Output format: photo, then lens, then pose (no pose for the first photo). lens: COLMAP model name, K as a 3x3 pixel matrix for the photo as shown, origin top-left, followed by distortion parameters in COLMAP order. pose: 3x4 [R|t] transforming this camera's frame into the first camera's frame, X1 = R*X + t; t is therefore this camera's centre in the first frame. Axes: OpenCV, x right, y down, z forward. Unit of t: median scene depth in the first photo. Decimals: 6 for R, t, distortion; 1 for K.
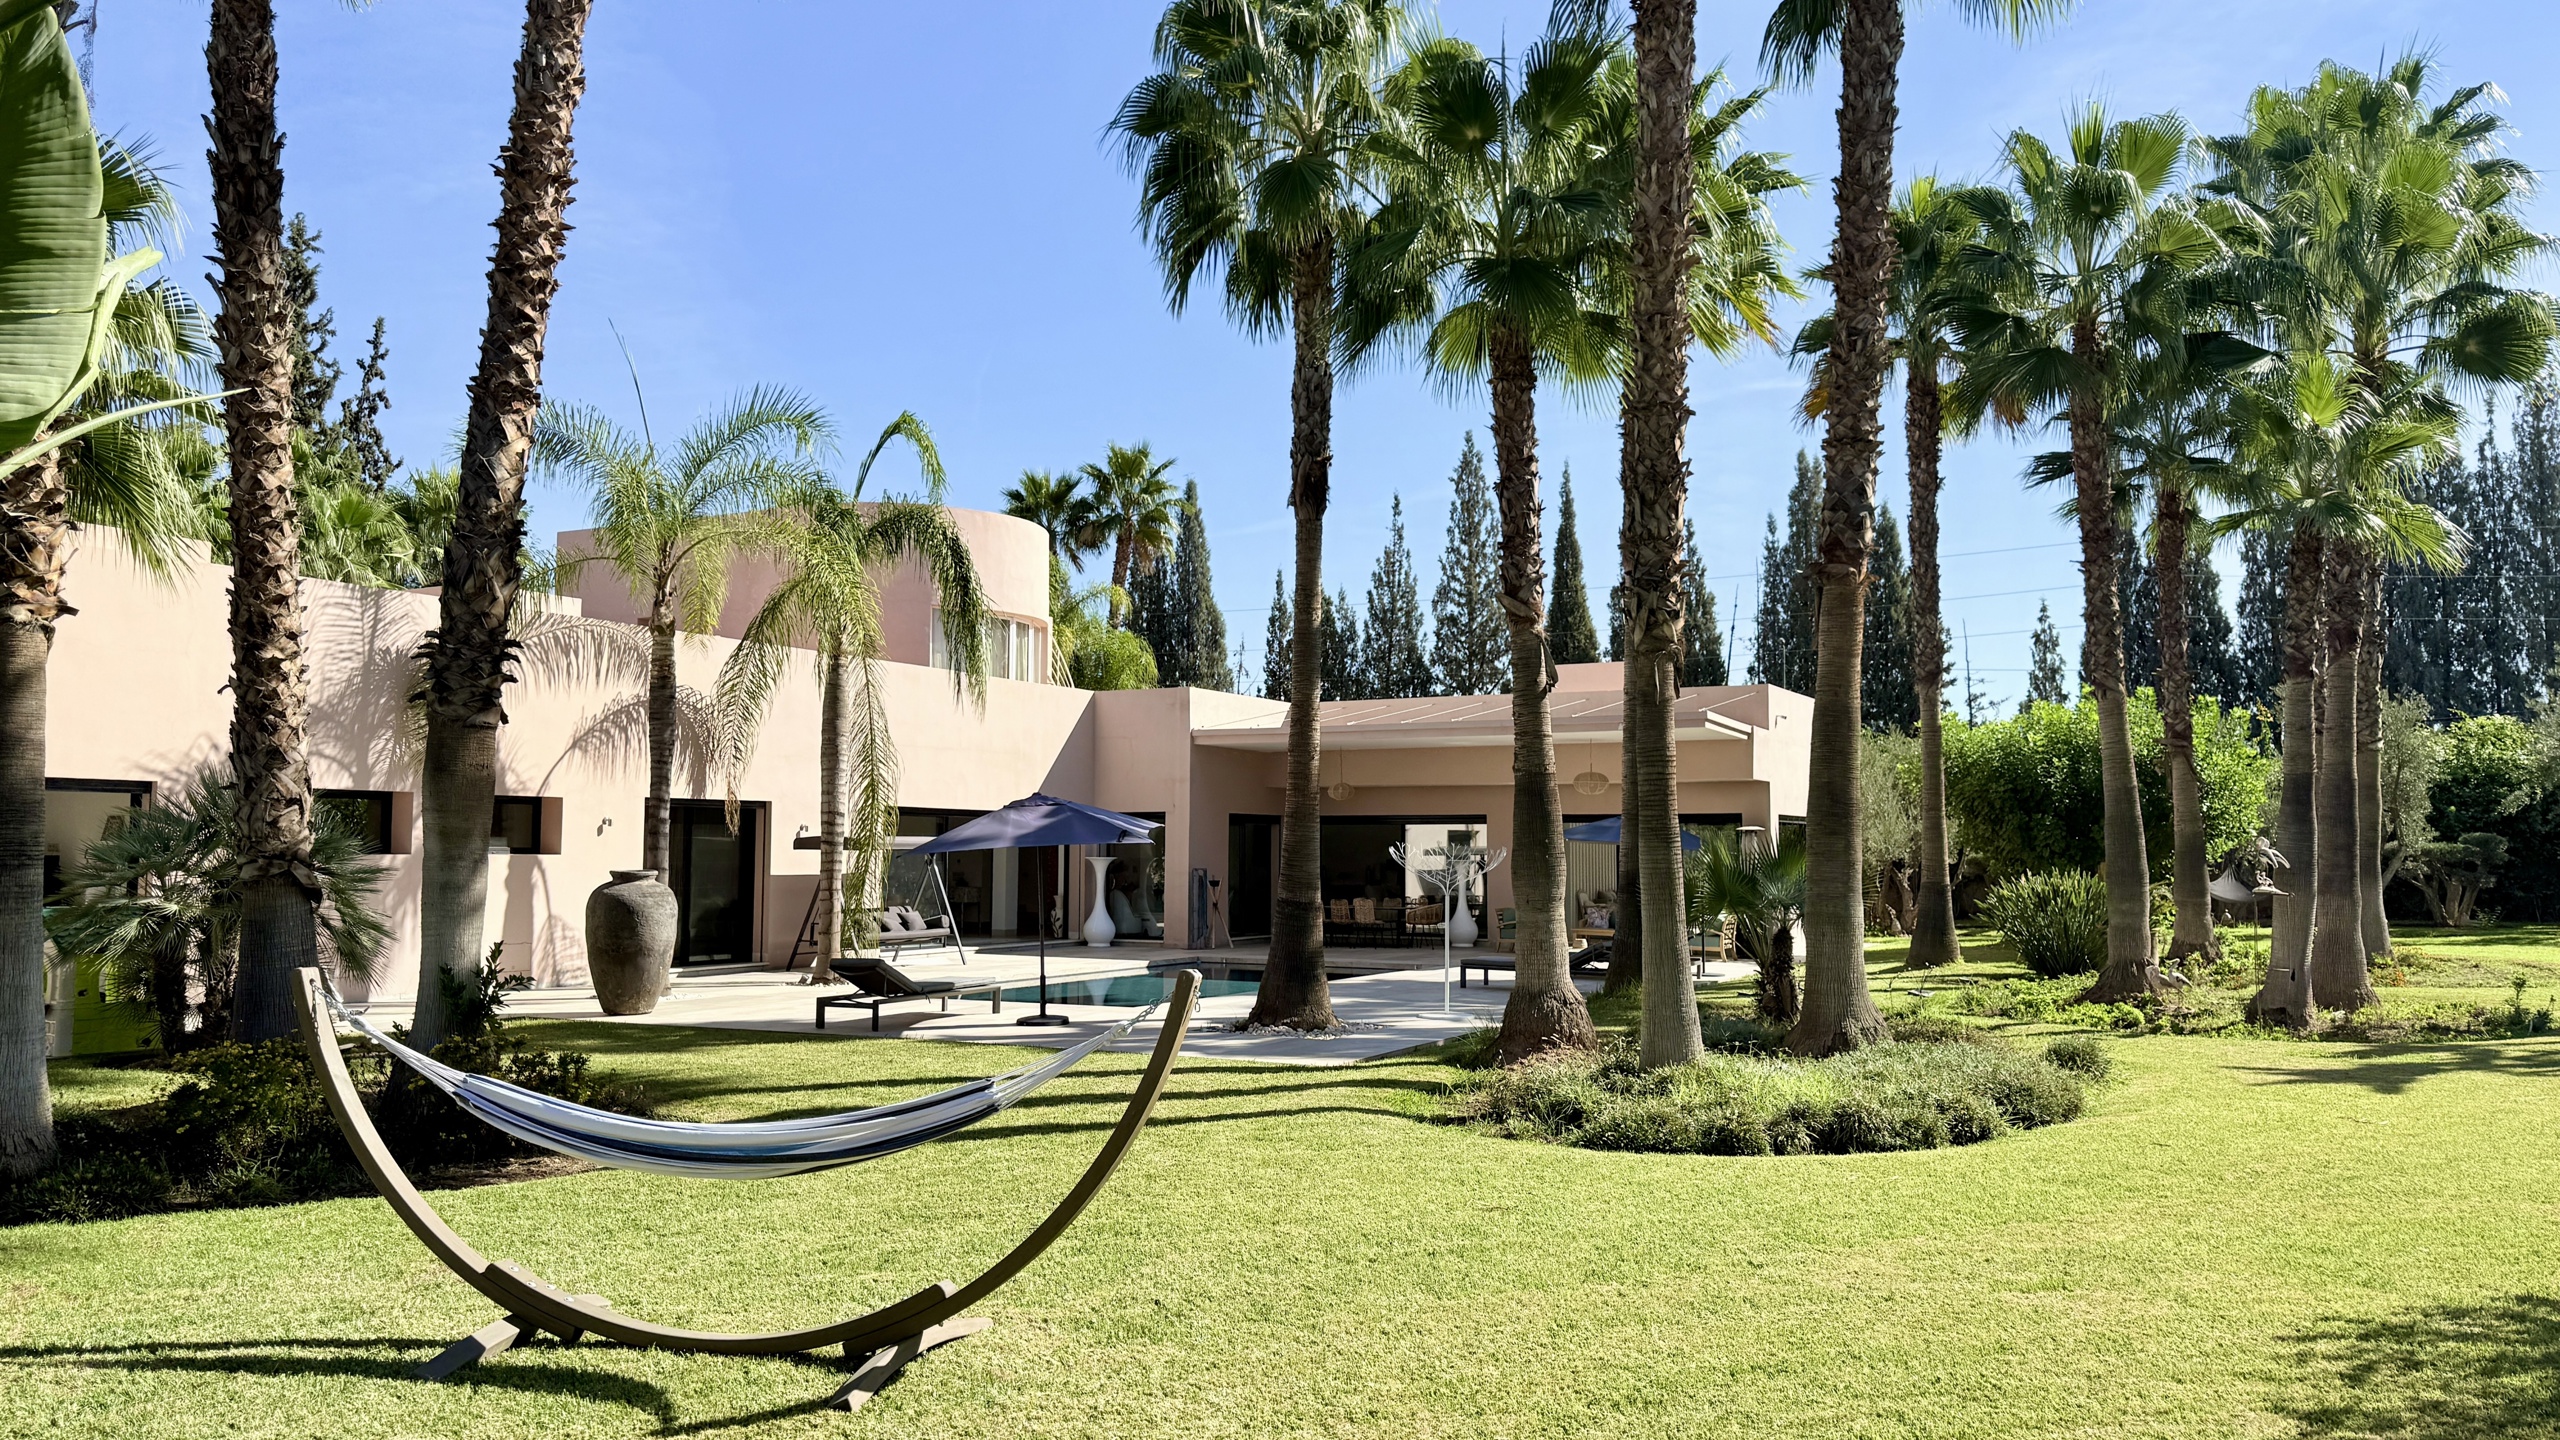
lens RADIAL K [[1762.9, 0, 1285.0], [0, 1762.9, 734.4], [0, 0, 1]] dist [0.105500, -0.121271]
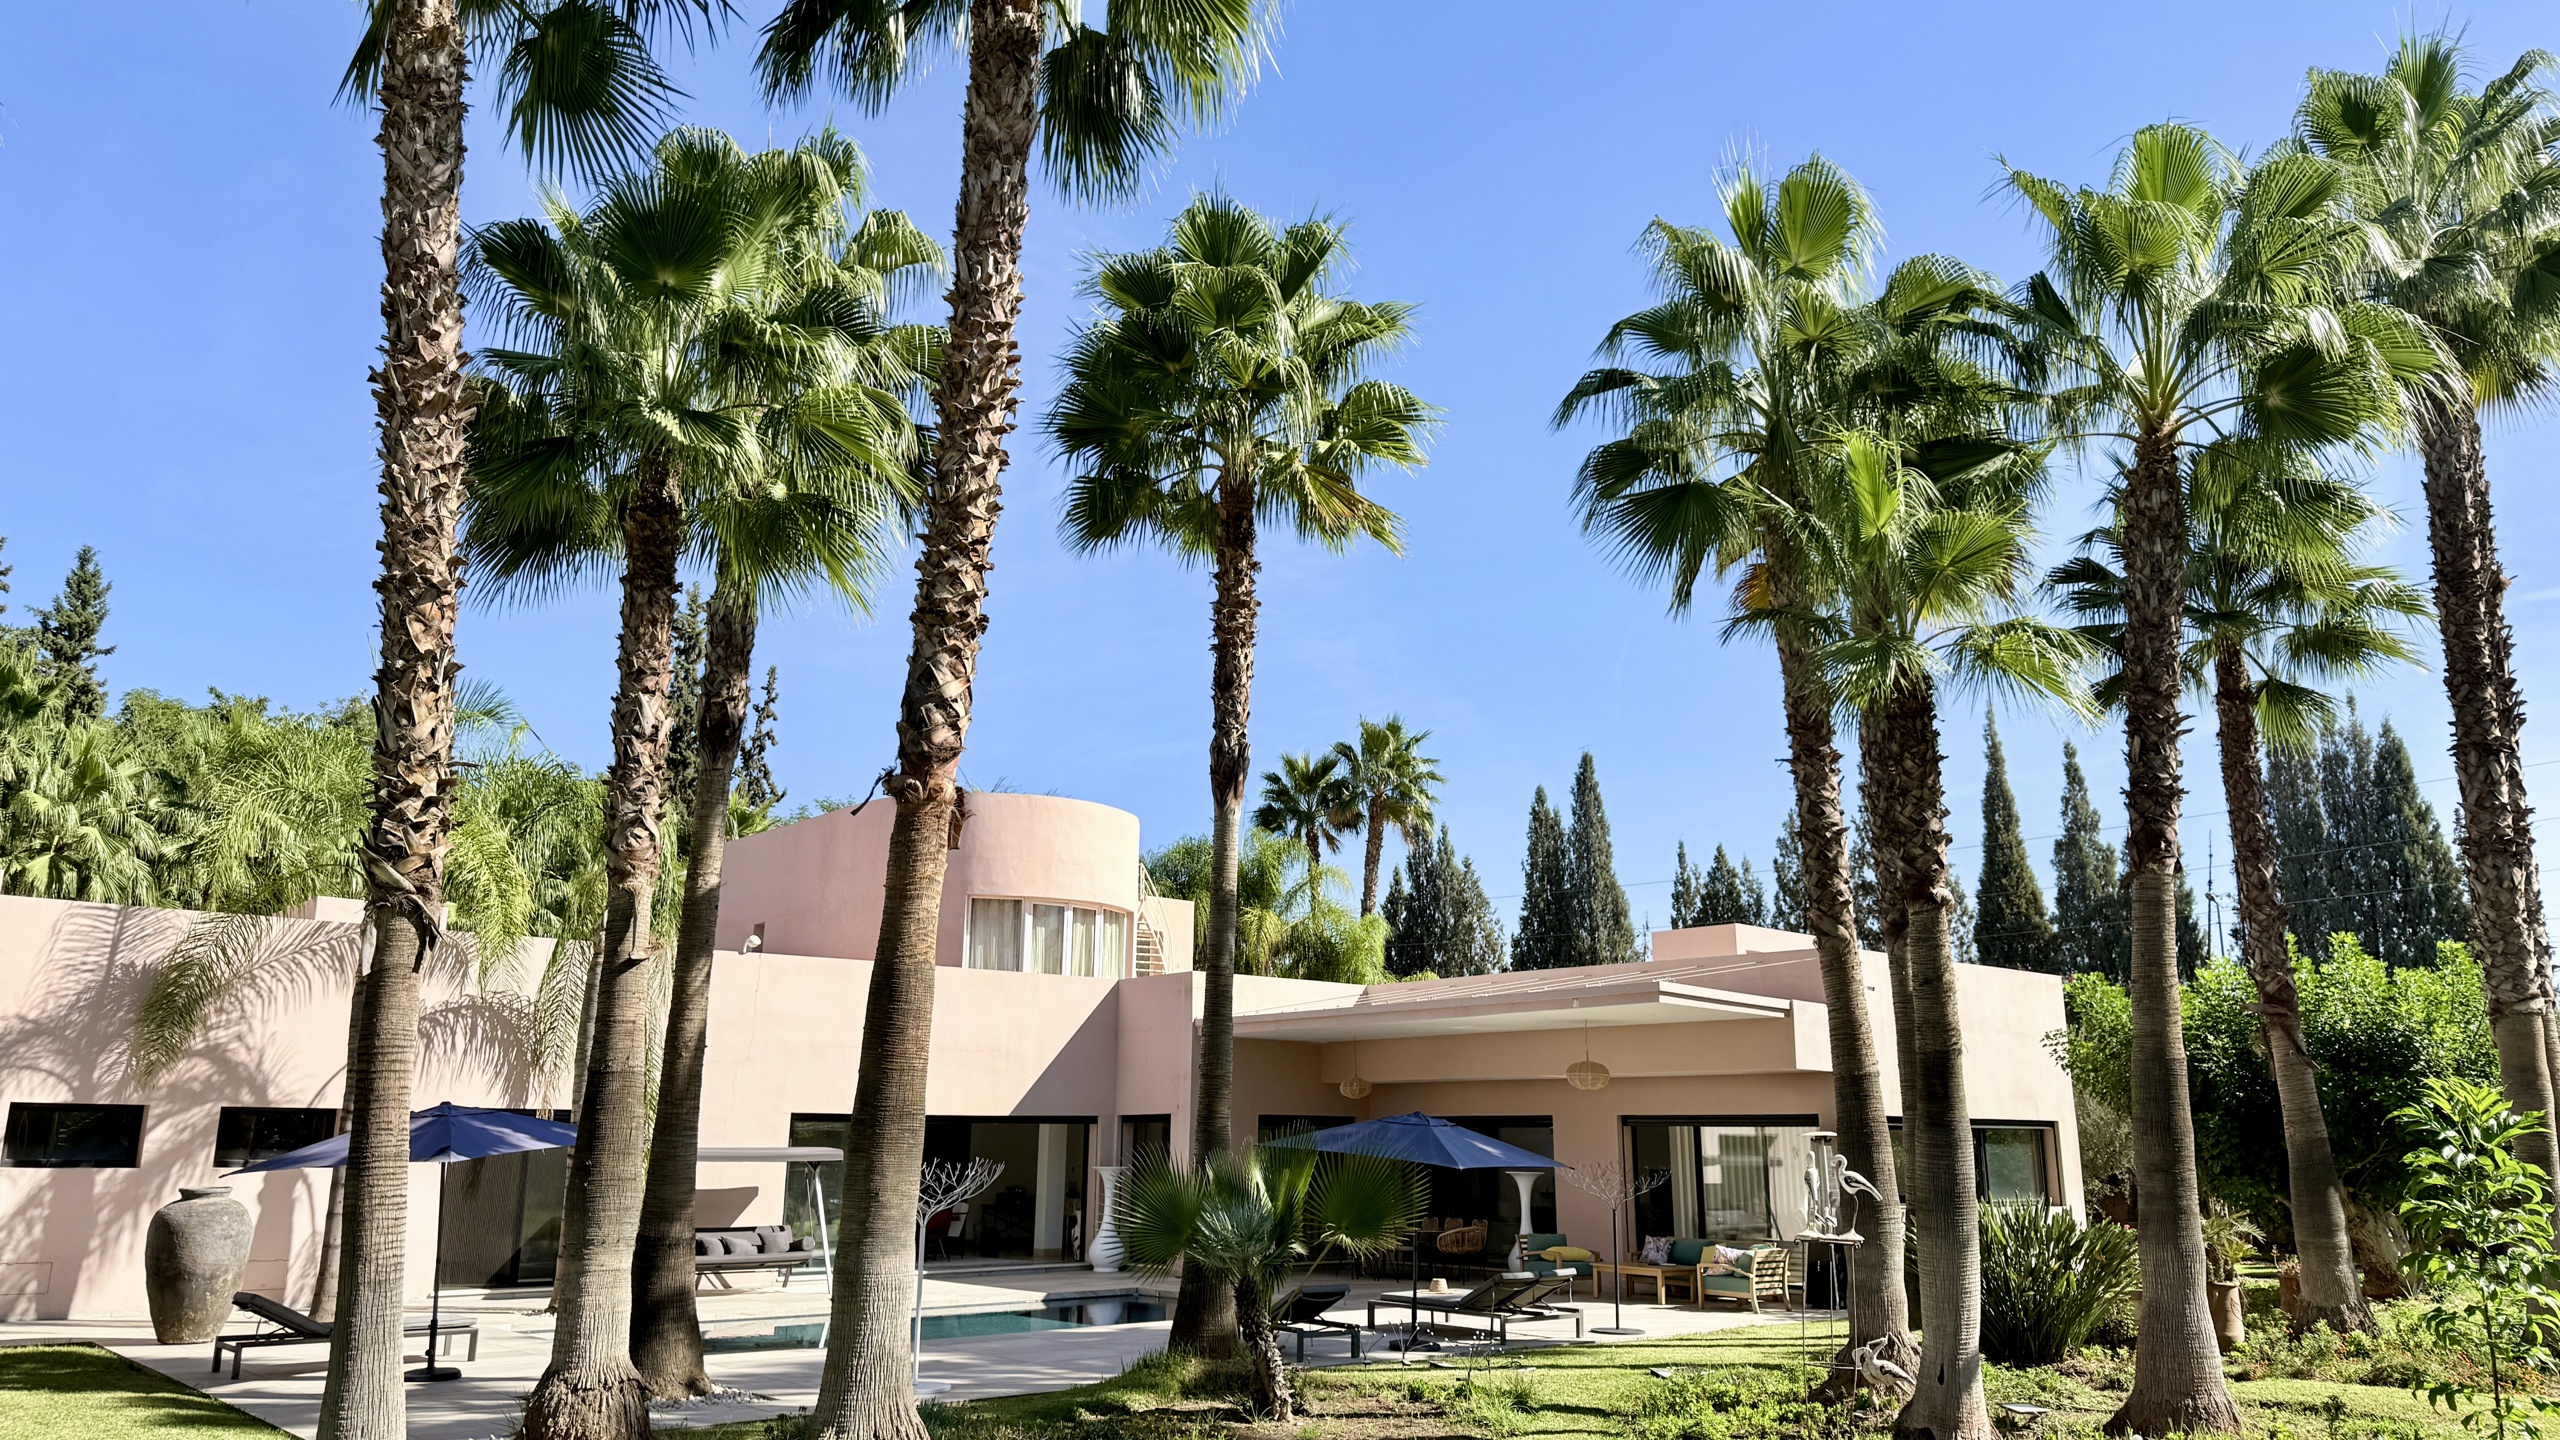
lens RADIAL K [[1762.9, 0, 1285.0], [0, 1762.9, 734.4], [0, 0, 1]] dist [0.105500, -0.121271]
pose [[0.939123, -0.077741, -0.334671, 0.185330], [0.021745, 0.985561, -0.167917, 0.004246], [0.342892, 0.150417, 0.927254, 0.095432]]
